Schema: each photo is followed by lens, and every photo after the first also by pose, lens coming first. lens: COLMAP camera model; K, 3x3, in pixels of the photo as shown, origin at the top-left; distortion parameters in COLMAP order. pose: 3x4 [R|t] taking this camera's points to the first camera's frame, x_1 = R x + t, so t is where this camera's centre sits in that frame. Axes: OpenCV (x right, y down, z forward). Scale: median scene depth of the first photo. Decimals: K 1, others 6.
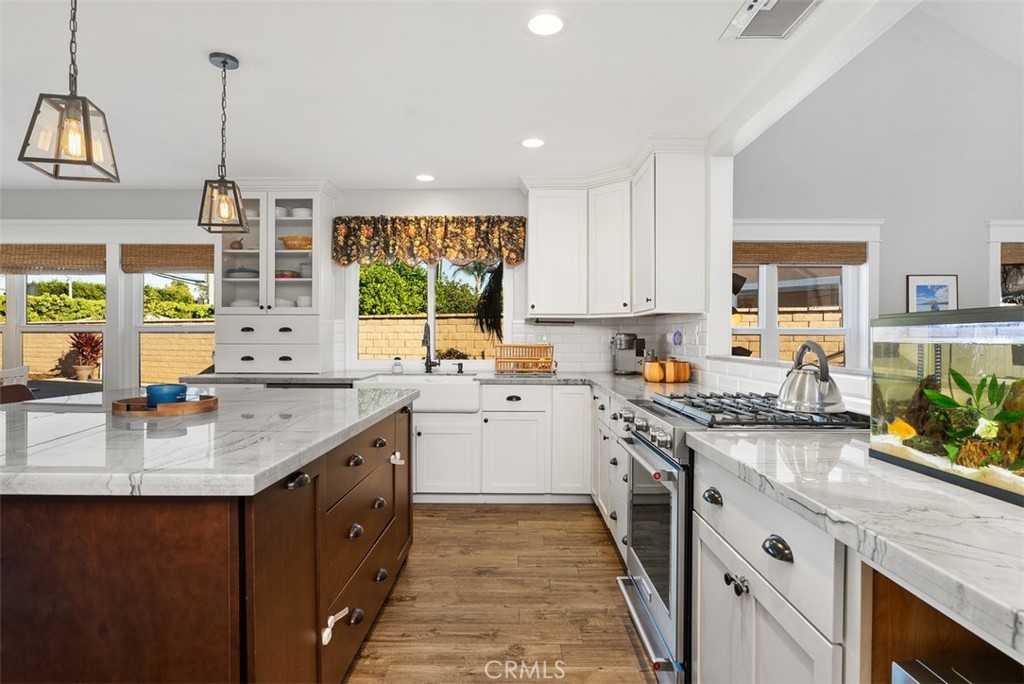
lens RADIAL K [[564.8, 0, 512.0], [0, 564.8, 342.0], [0, 0, 1]] dist [-0.011666, 0.000886]
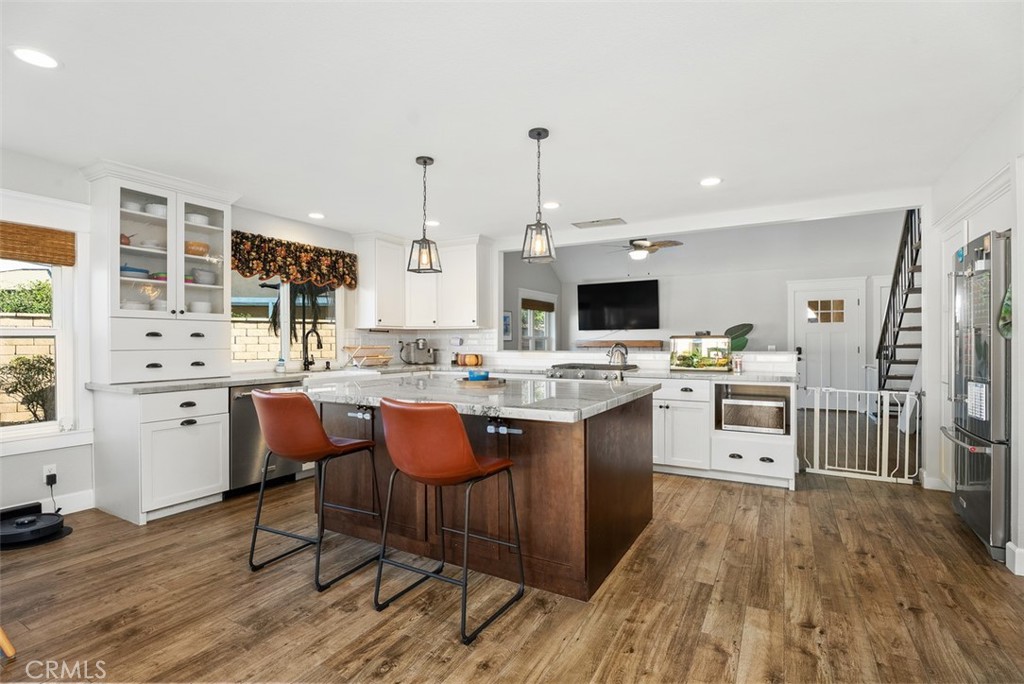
lens RADIAL K [[485.6, 0, 512.0], [0, 485.6, 342.0], [0, 0, 1]] dist [-0.009760, -0.000616]
pose [[0.486609, -0.004413, 0.873609, -0.843996], [0.008651, 0.999963, 0.000233, -0.004478], [-0.873577, 0.007444, 0.486629, 0.086460]]
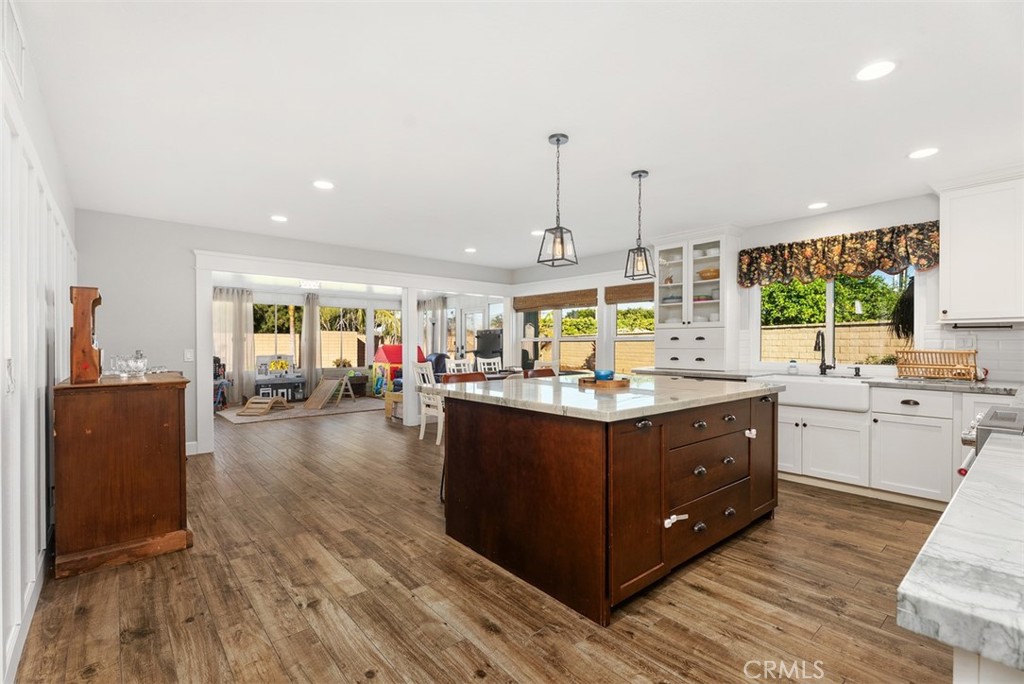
lens RADIAL K [[456.2, 0, 509.9], [0, 456.2, 345.9], [0, 0, 1]] dist [-0.000361, 0.000055]
pose [[0.655033, 0.001186, -0.755599, 0.132176], [-0.004791, 0.999985, -0.002583, 0.001531], [0.755585, 0.005312, 0.655029, -0.082362]]
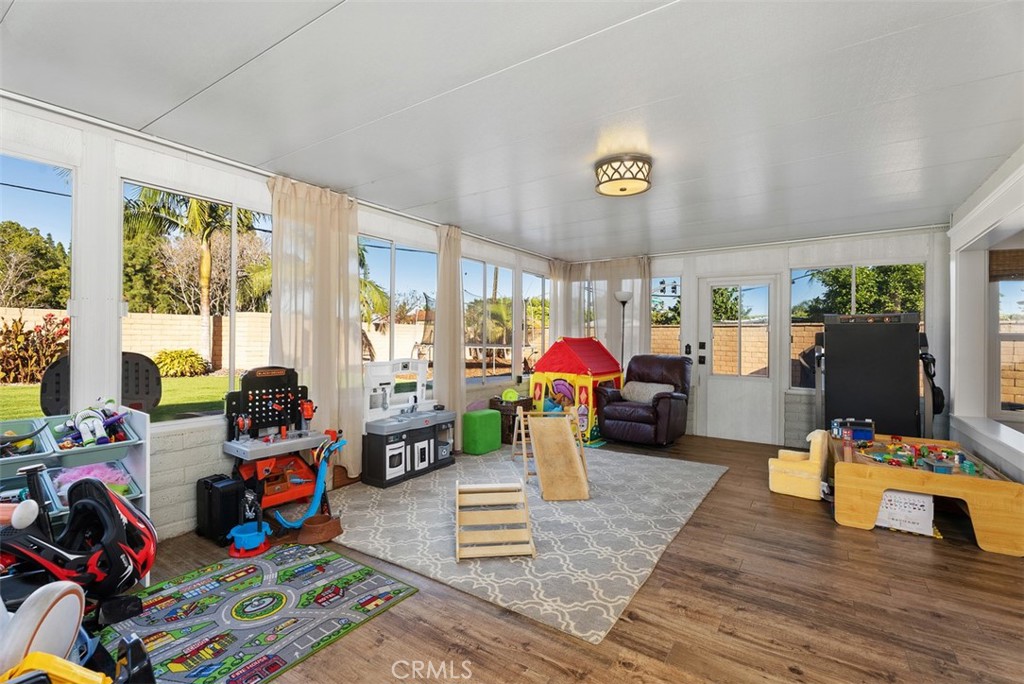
lens RADIAL K [[466.1, 0, 512.0], [0, 466.1, 342.0], [0, 0, 1]] dist [0.000681, 0.000061]
pose [[0.835817, 0.019585, -0.548659, -1.391157], [-0.019986, 0.999787, 0.005242, -0.000747], [0.548645, 0.006584, 0.836030, -0.155533]]
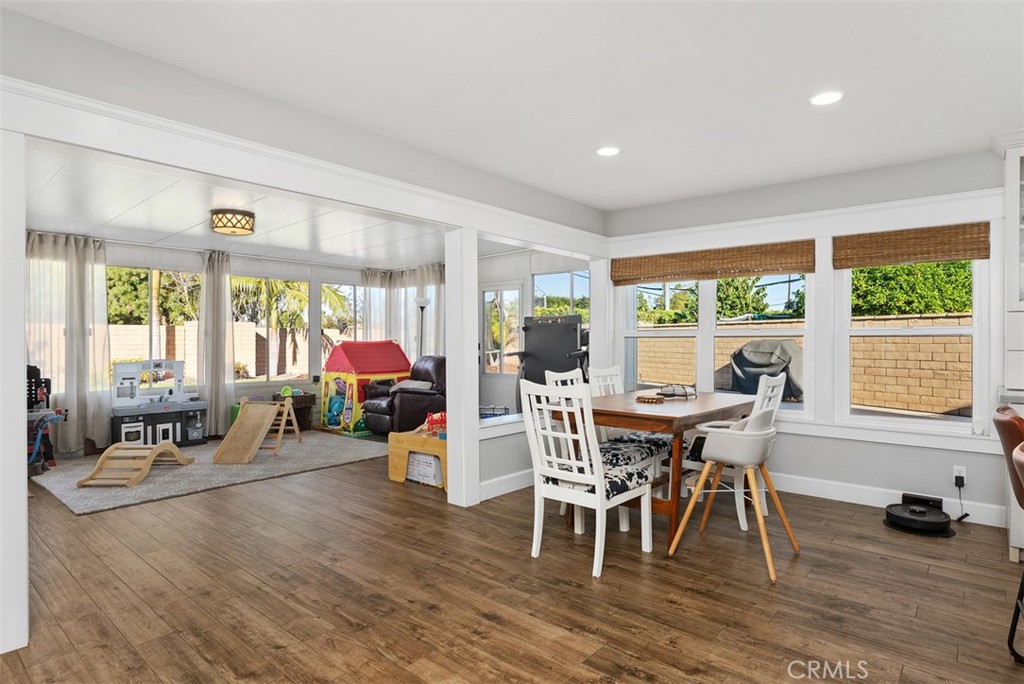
lens RADIAL K [[554.3, 0, 512.0], [0, 554.3, 342.0], [0, 0, 1]] dist [-0.015644, -0.000680]
pose [[0.762107, 0.000973, -0.647450, -0.536174], [-0.004372, 0.999984, -0.003644, -0.002661], [0.647436, 0.005608, 0.762099, 0.006741]]
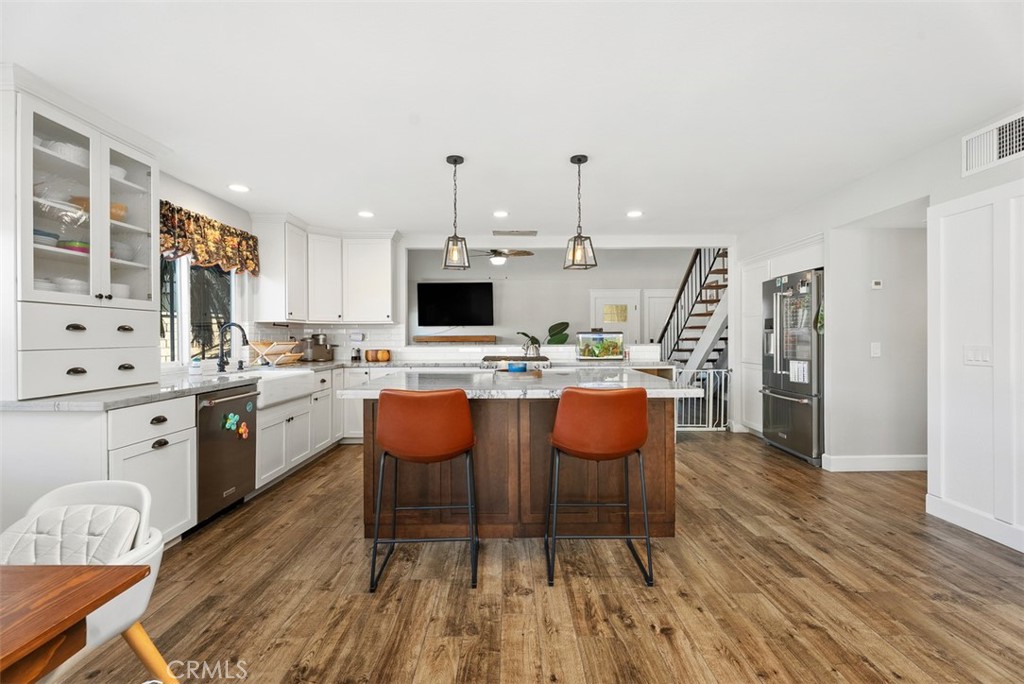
lens RADIAL K [[458.2, 0, 511.9], [0, 458.2, 337.6], [0, 0, 1]] dist [0.001673, 0.000209]
pose [[-0.009034, -0.005704, 0.999943, -0.975384], [0.010066, 0.999933, 0.005795, -0.007708], [-0.999909, 0.010118, -0.008976, 0.469083]]
